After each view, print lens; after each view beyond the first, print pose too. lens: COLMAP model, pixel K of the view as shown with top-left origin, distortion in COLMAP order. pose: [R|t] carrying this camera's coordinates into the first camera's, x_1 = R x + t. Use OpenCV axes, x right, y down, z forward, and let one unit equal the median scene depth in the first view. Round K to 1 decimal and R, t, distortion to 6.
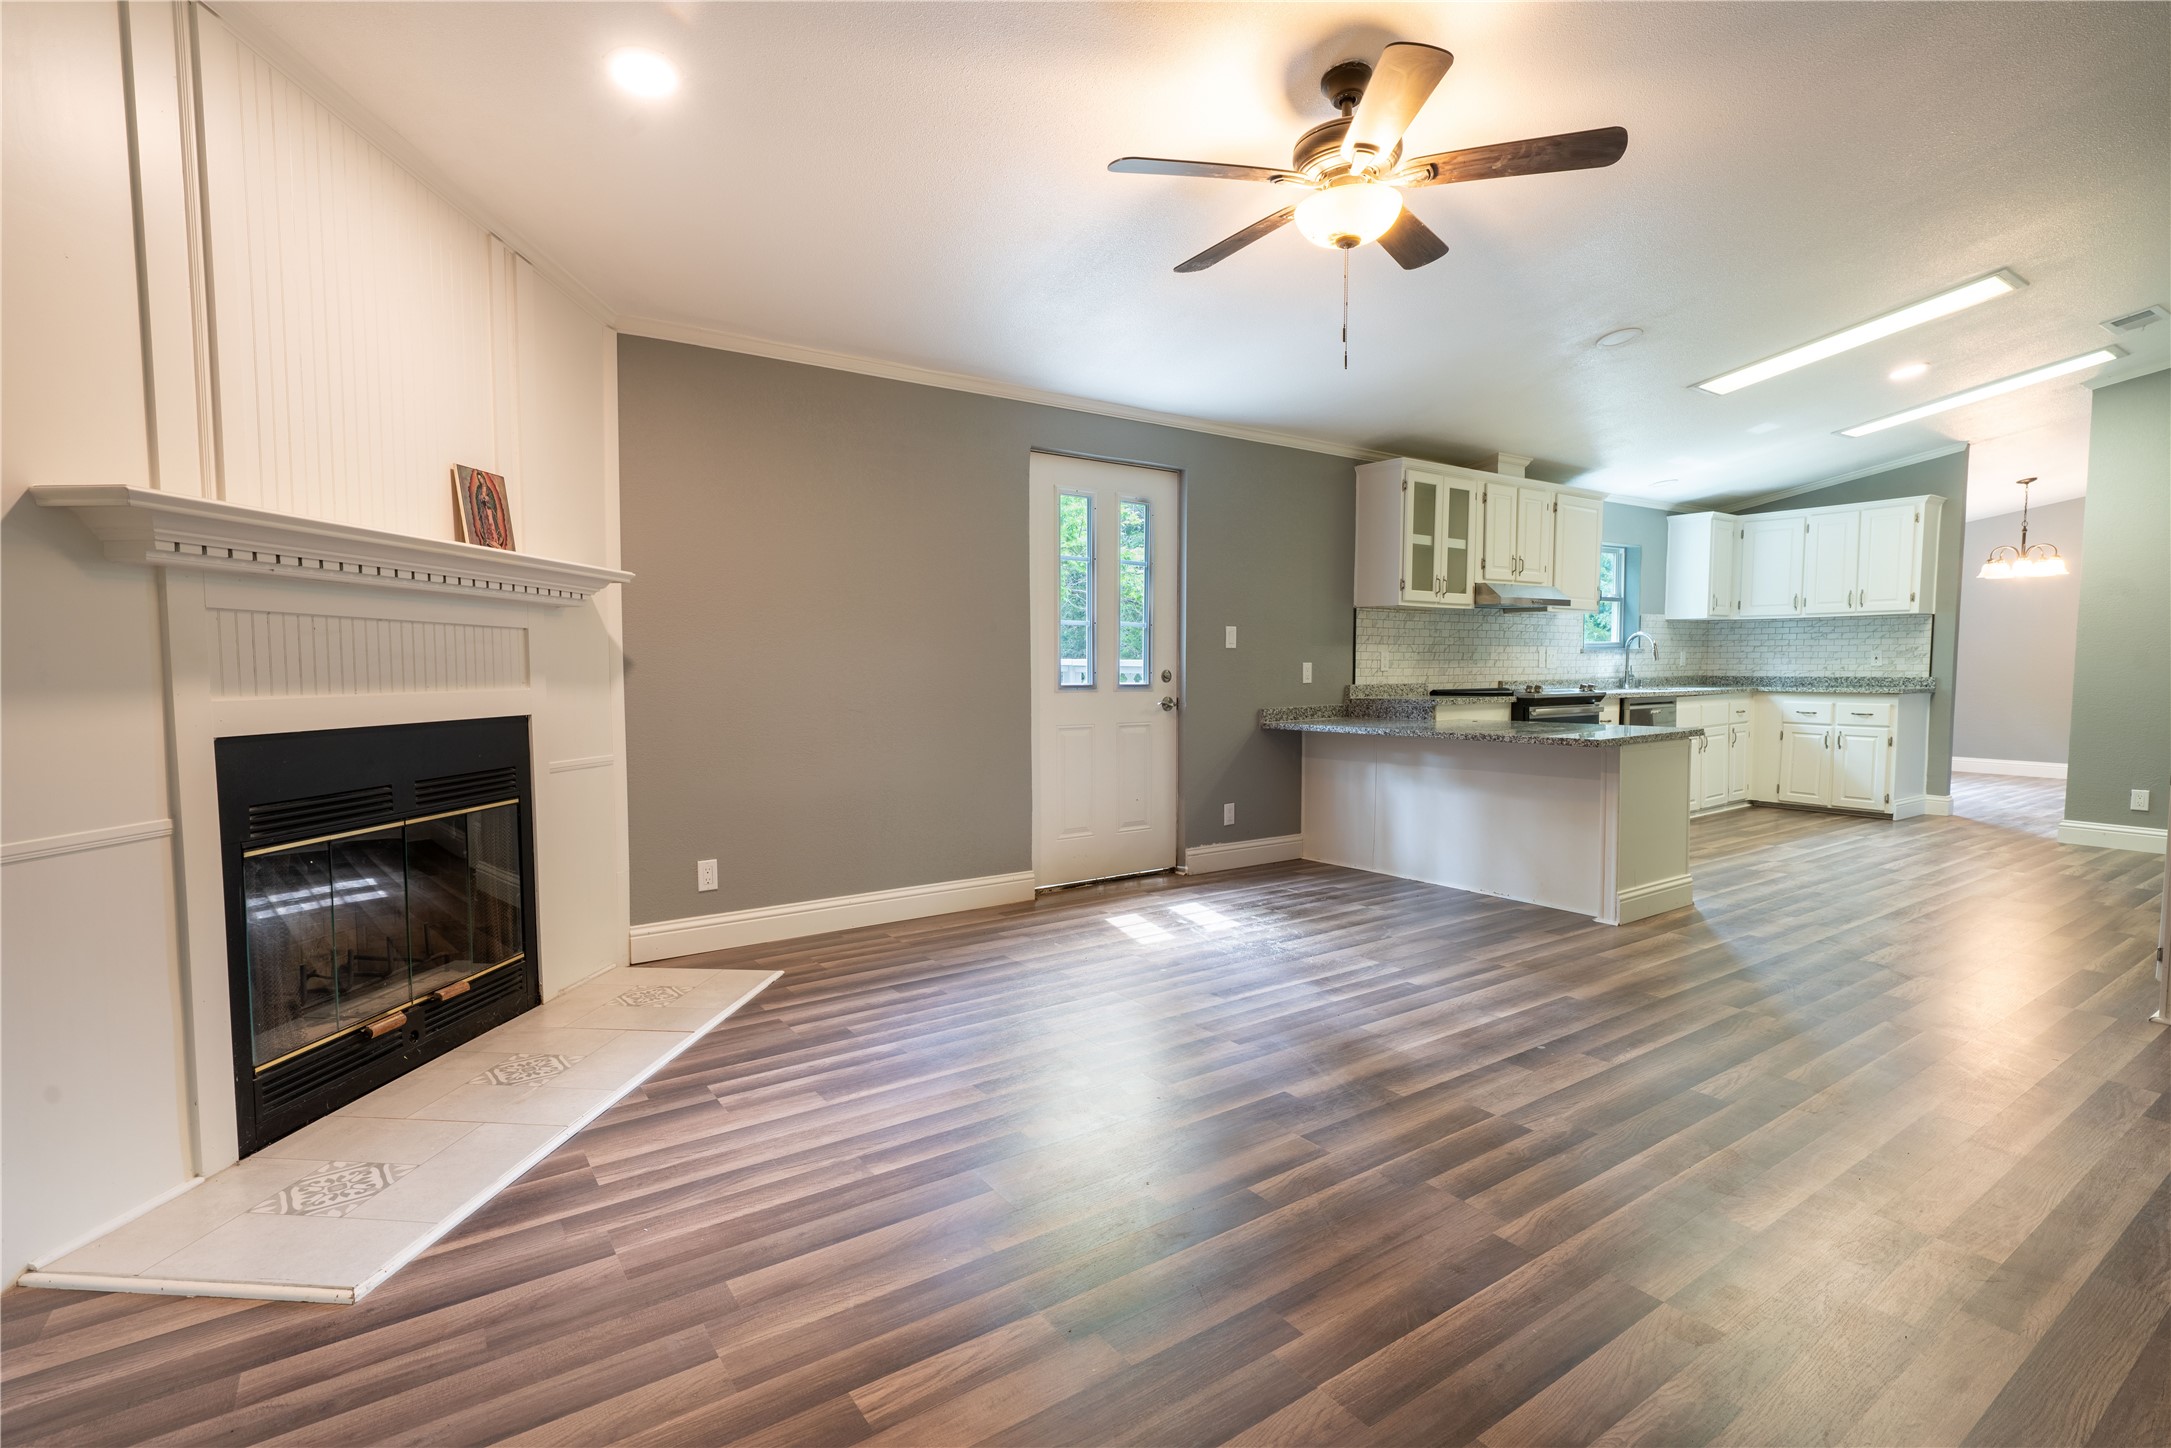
lens RADIAL K [[1021.9, 0, 1080.6], [0, 1021.9, 729.3], [0, 0, 1]] dist [-0.002877, 0.002090]
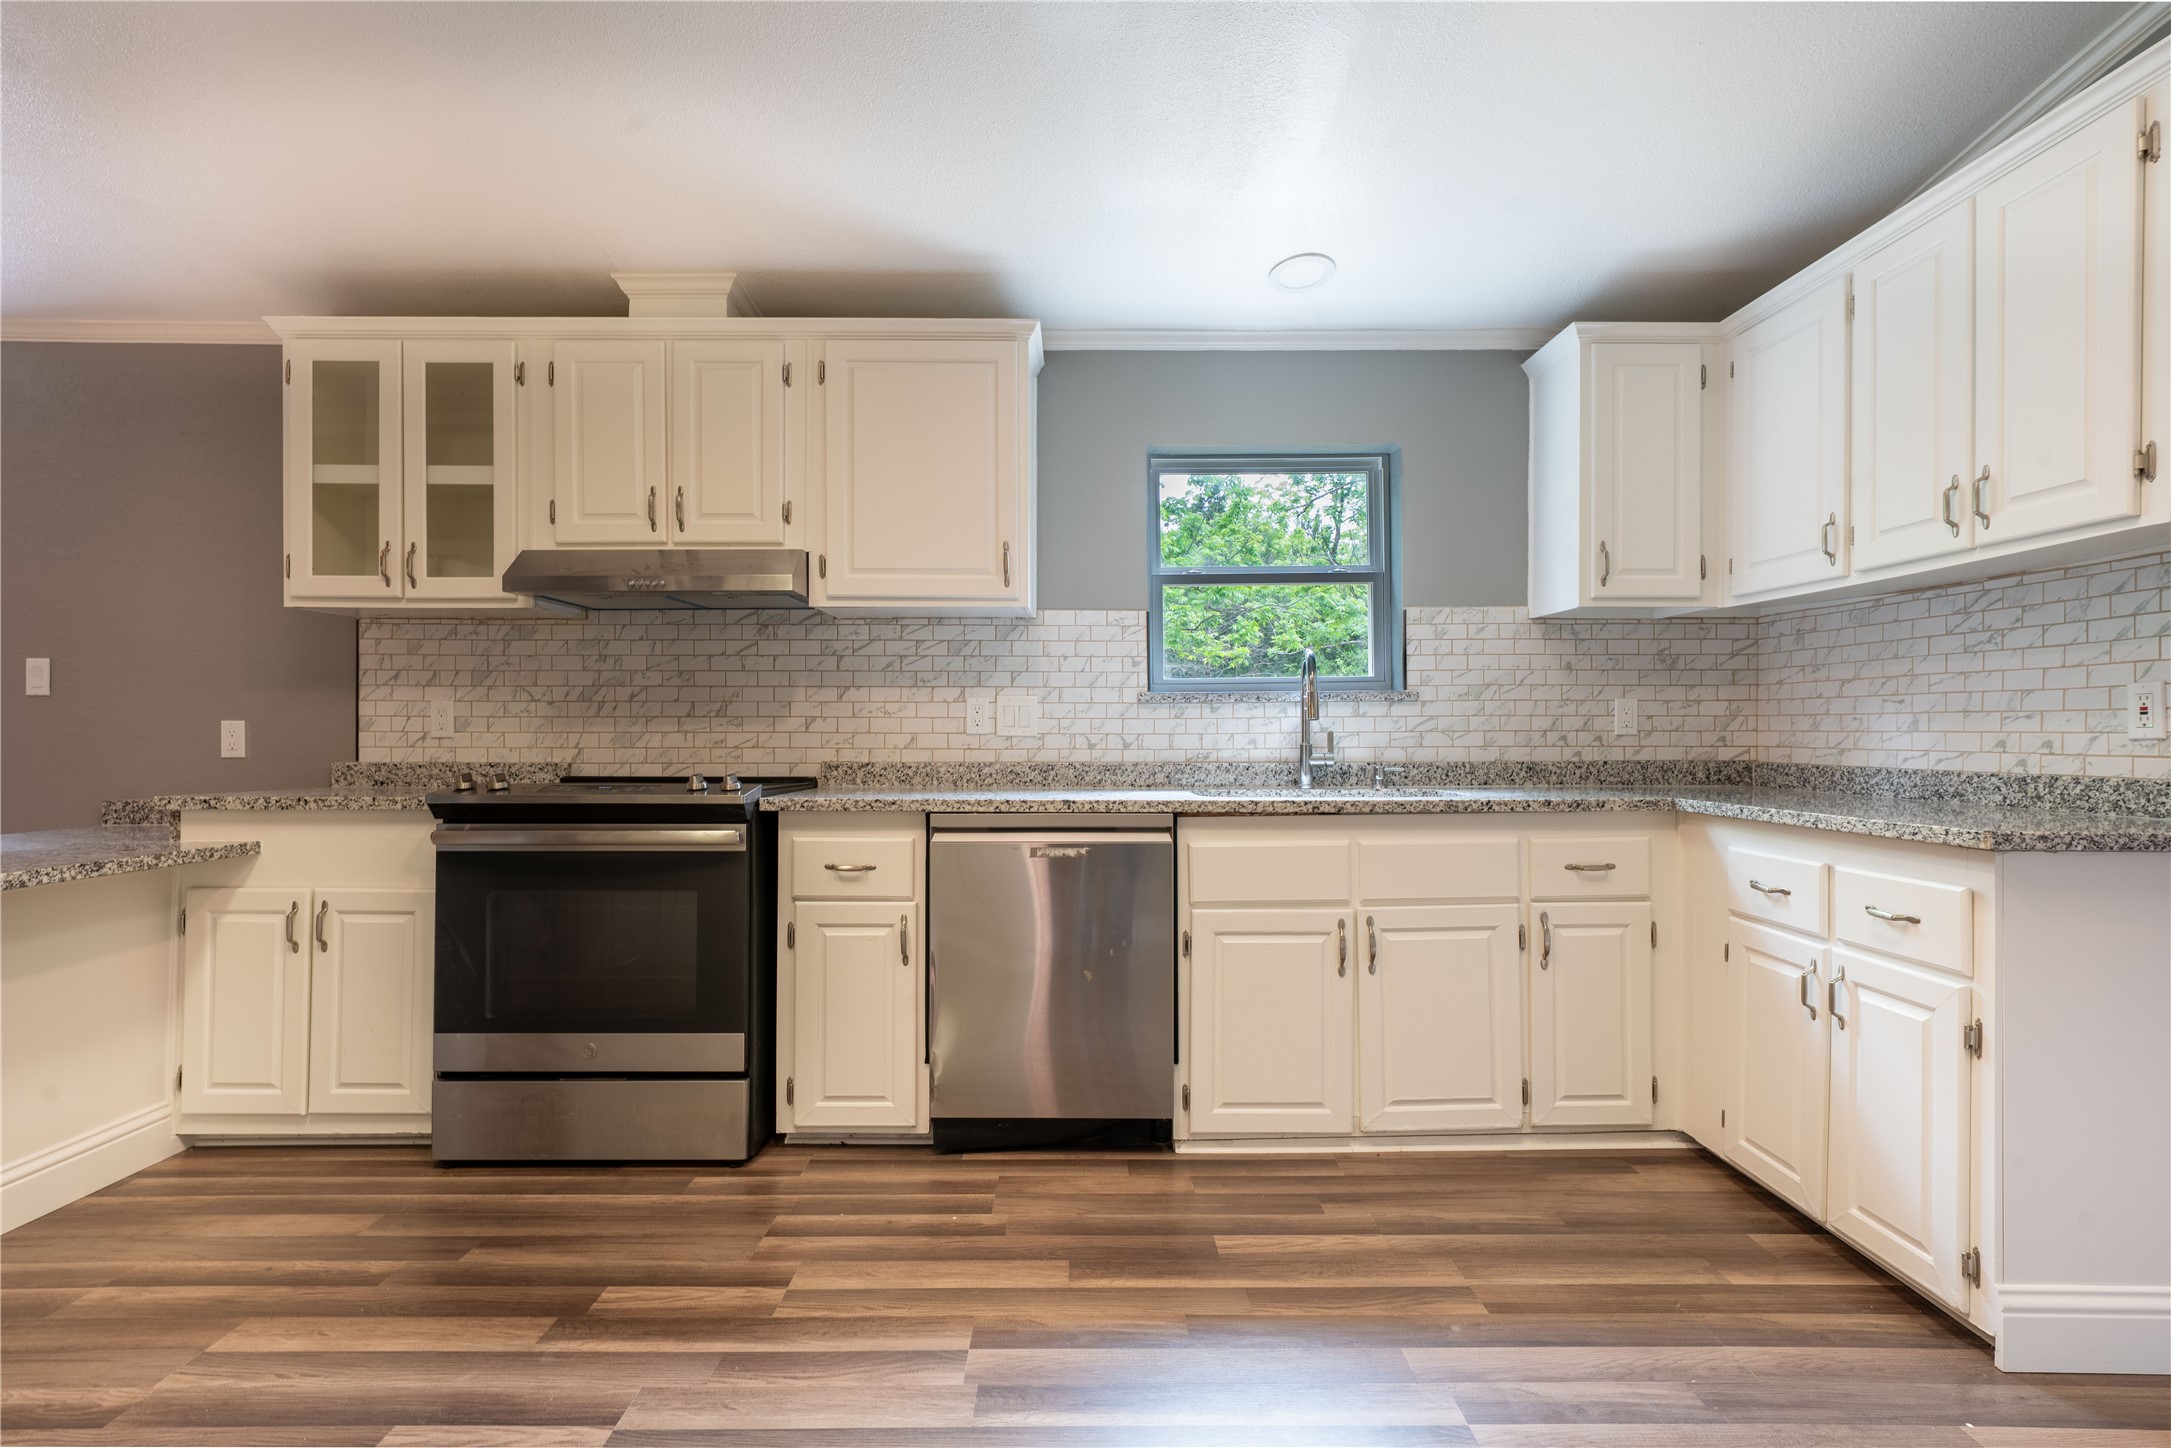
lens RADIAL K [[1021.9, 0, 1098.6], [0, 1021.9, 724.7], [0, 0, 1]] dist [-0.002877, 0.002090]
pose [[0.825335, 0.002093, -0.564639, 0.736482], [-0.040679, 0.997615, -0.055764, -0.041093], [0.563176, 0.068993, 0.823452, 0.647024]]
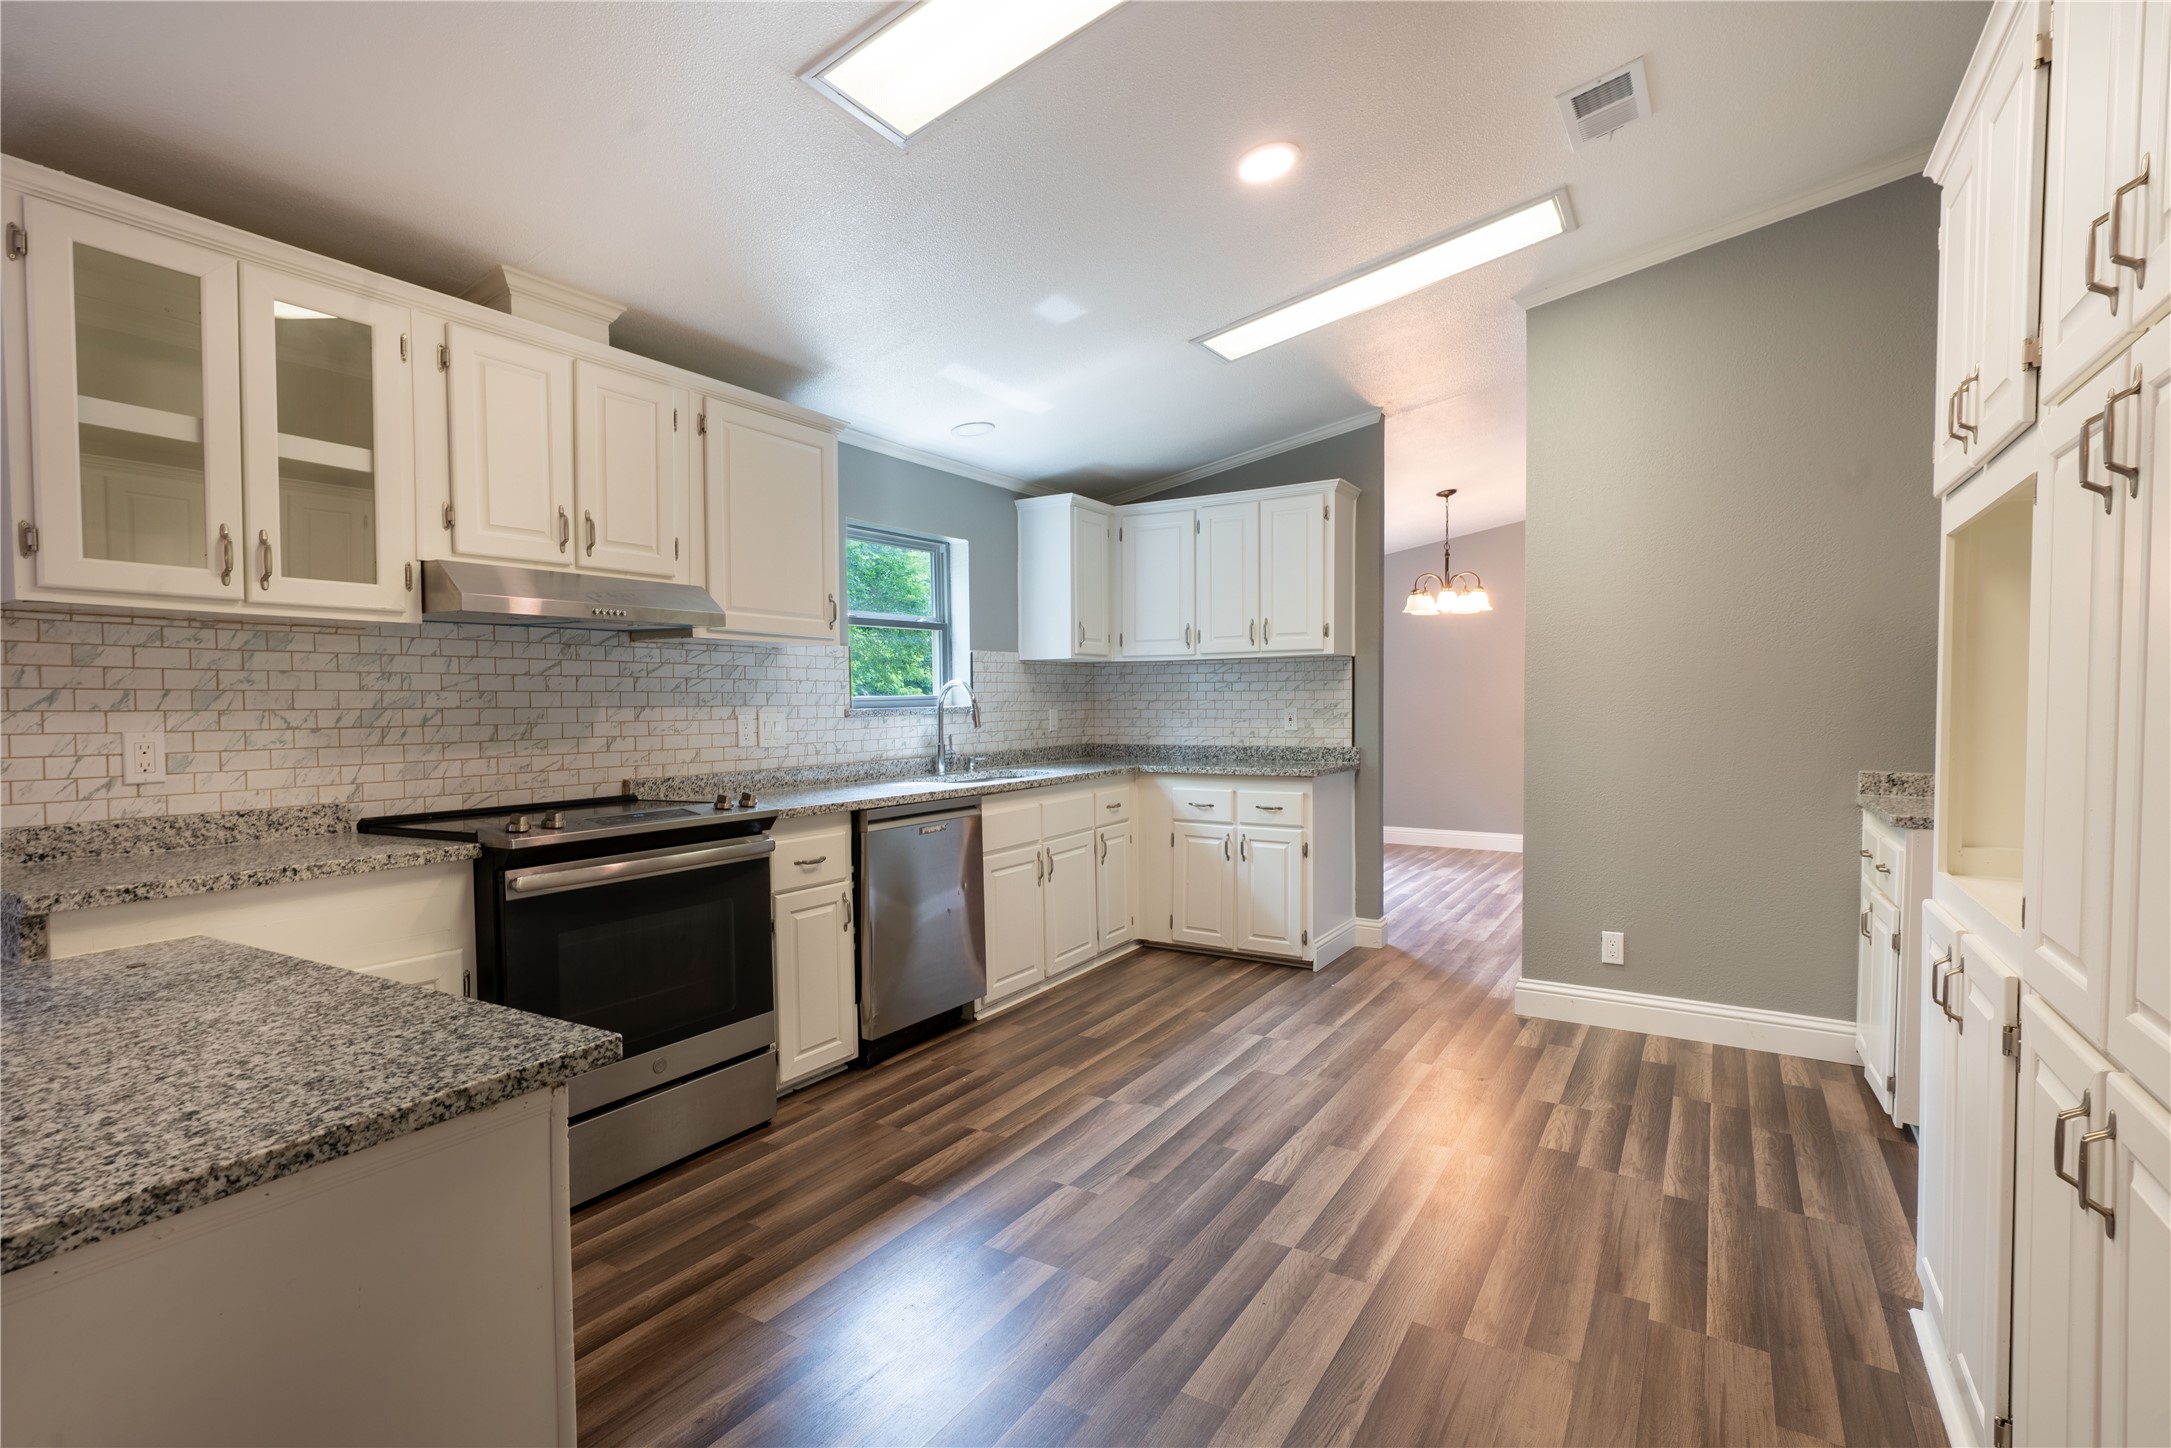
lens RADIAL K [[1021.9, 0, 1085.3], [0, 1021.9, 727.6], [0, 0, 1]] dist [-0.002877, 0.002090]
pose [[0.917011, -0.013695, 0.398627, 0.395005], [0.030589, 0.998882, -0.036050, -0.045432], [-0.397687, 0.045252, 0.916404, 0.442986]]
